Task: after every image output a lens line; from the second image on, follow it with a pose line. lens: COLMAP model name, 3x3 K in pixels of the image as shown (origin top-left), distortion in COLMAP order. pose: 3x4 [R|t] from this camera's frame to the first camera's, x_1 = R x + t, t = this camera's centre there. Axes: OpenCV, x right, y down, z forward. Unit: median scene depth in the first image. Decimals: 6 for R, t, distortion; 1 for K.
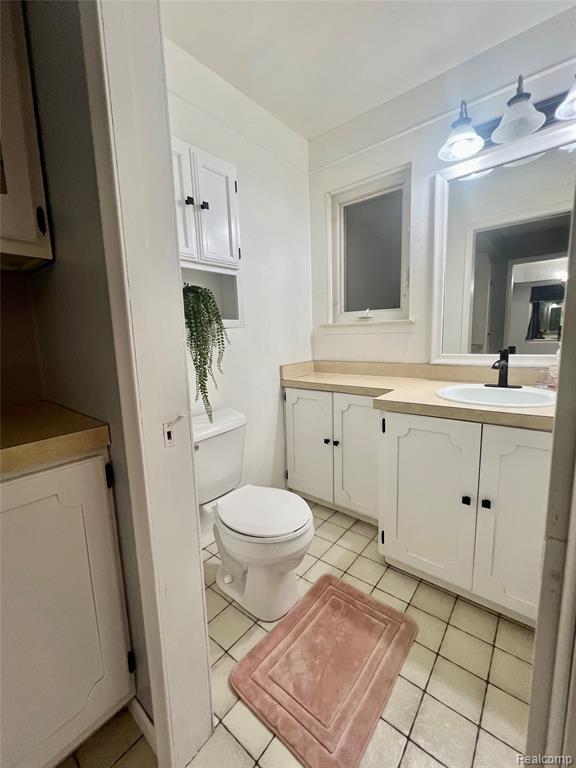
lens RADIAL K [[315.1, 0, 292.2], [0, 315.1, 381.7], [0, 0, 1]] dist [-0.001940, -0.000033]
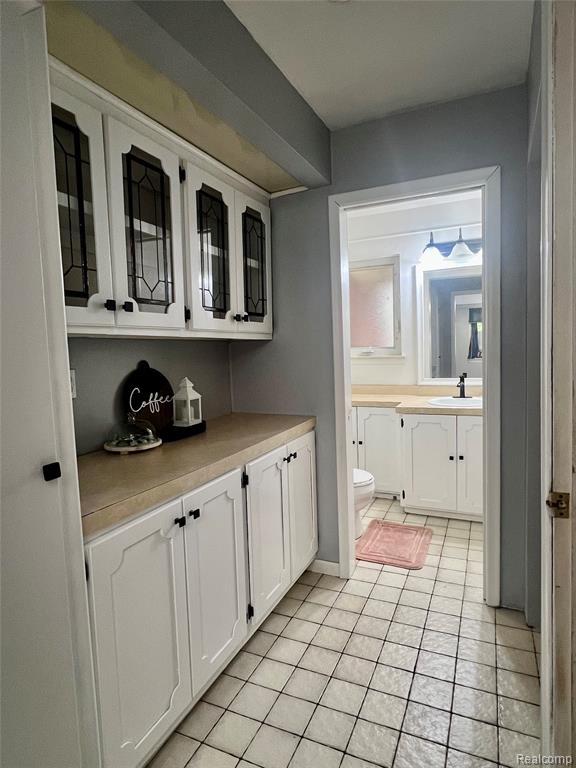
lens RADIAL K [[446.2, 0, 286.0], [0, 446.2, 382.5], [0, 0, 1]] dist [0.017006, 0.000556]
pose [[0.967687, -0.024889, 0.250925, -0.873968], [0.042327, 0.997030, -0.064341, 0.051169], [-0.248578, 0.072883, 0.965866, -1.123616]]
